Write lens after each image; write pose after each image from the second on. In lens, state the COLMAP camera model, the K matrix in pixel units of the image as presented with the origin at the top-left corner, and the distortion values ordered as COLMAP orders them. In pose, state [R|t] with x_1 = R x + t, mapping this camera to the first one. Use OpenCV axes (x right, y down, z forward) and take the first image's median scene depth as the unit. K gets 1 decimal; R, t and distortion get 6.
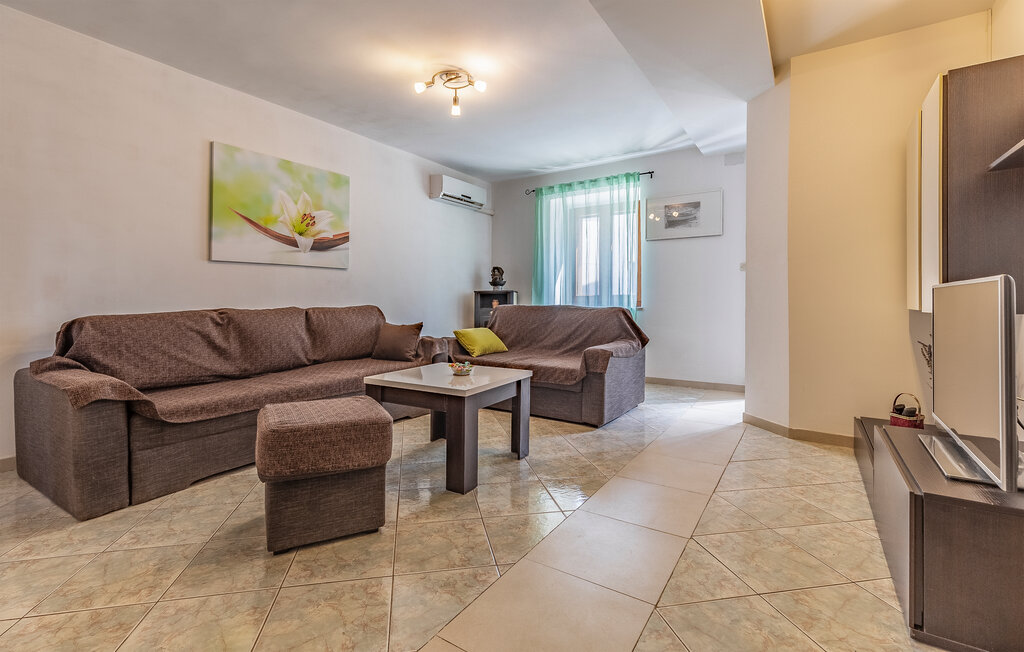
lens RADIAL K [[469.1, 0, 489.6], [0, 469.1, 321.0], [0, 0, 1]] dist [0.002494, -0.002238]
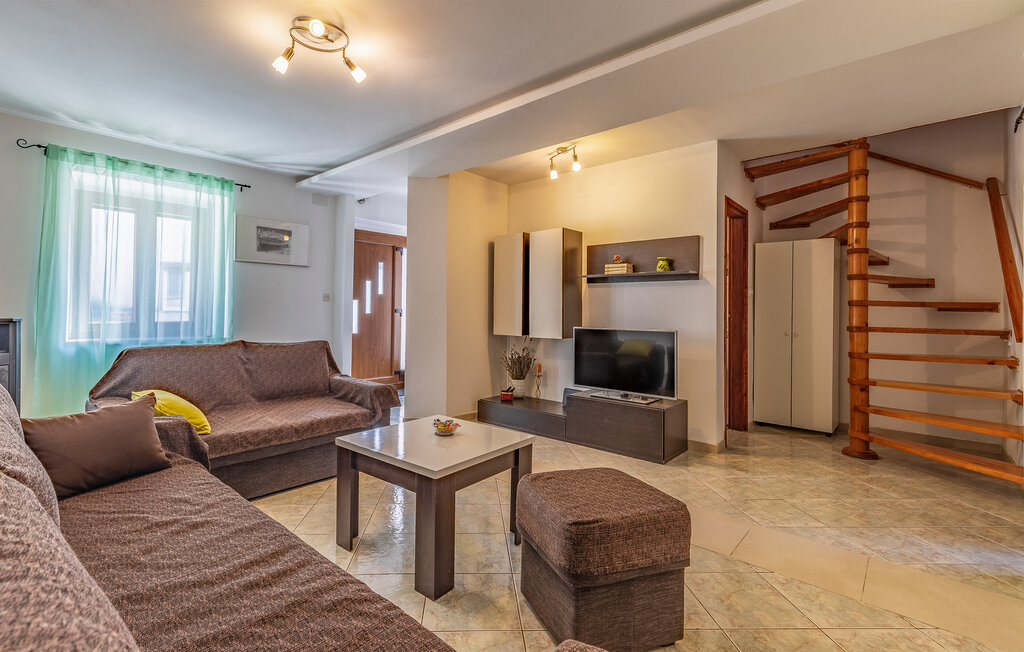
lens RADIAL K [[469.1, 0, 479.0], [0, 469.1, 317.5], [0, 0, 1]] dist [0.002494, -0.002238]
pose [[0.148719, -0.011140, 0.988817, -0.451351], [0.031073, 0.999495, 0.006587, -0.056277], [-0.988391, 0.029746, 0.148990, 0.417687]]
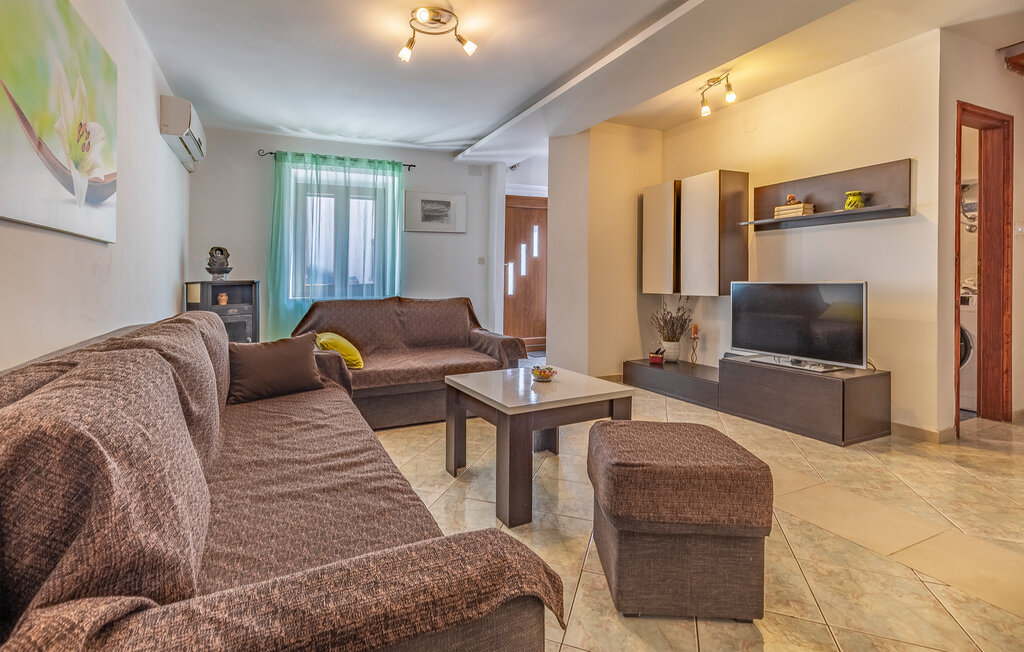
lens RADIAL K [[469.1, 0, 463.8], [0, 469.1, 290.6], [0, 0, 1]] dist [0.002494, -0.002238]
pose [[0.541362, -0.025161, 0.840413, -0.442609], [0.045269, 0.998975, 0.000748, -0.037583], [-0.839570, 0.037640, 0.541946, 0.342993]]
